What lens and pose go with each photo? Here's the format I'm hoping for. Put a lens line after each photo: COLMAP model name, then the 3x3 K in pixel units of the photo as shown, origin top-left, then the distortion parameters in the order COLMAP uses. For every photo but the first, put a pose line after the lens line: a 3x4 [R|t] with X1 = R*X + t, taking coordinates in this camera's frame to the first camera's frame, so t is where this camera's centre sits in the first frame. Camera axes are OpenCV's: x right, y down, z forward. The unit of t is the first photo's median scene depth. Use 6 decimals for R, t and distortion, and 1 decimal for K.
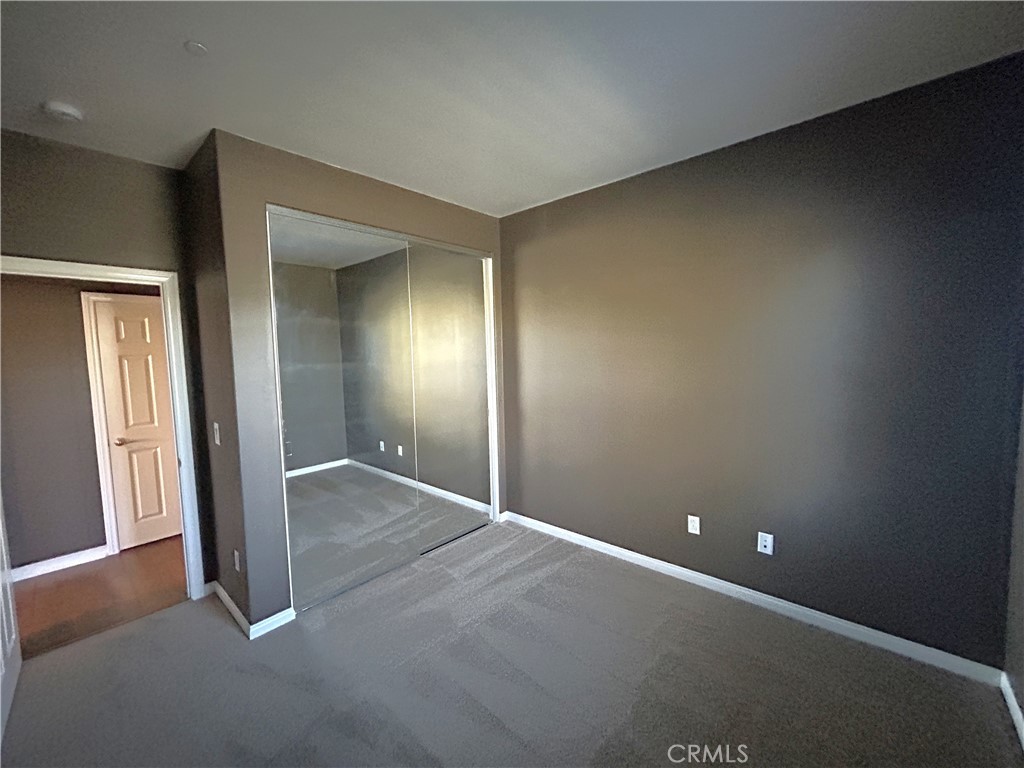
lens RADIAL K [[416.9, 0, 513.9], [0, 416.9, 386.2], [0, 0, 1]] dist [-0.002776, 0.001339]
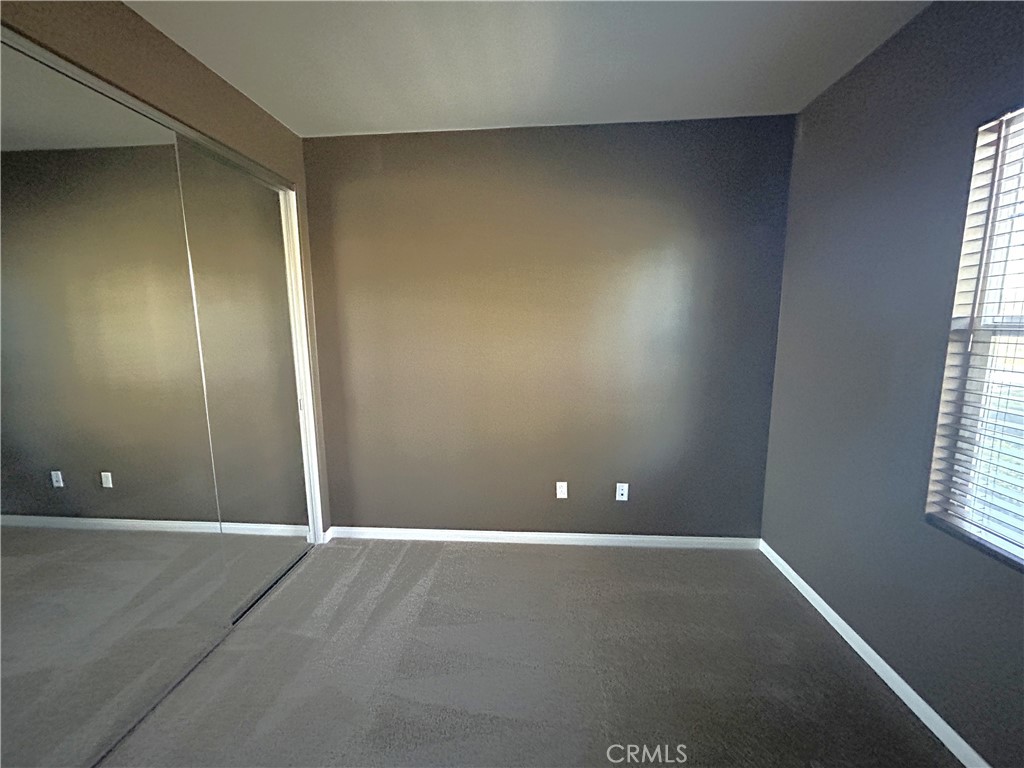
lens RADIAL K [[416.9, 0, 522.7], [0, 416.9, 384.4], [0, 0, 1]] dist [-0.002776, 0.001339]
pose [[0.795499, -0.077993, 0.600915, -0.216097], [0.043287, 0.996463, 0.072027, -0.011560], [-0.604407, -0.031286, 0.796061, 0.192102]]
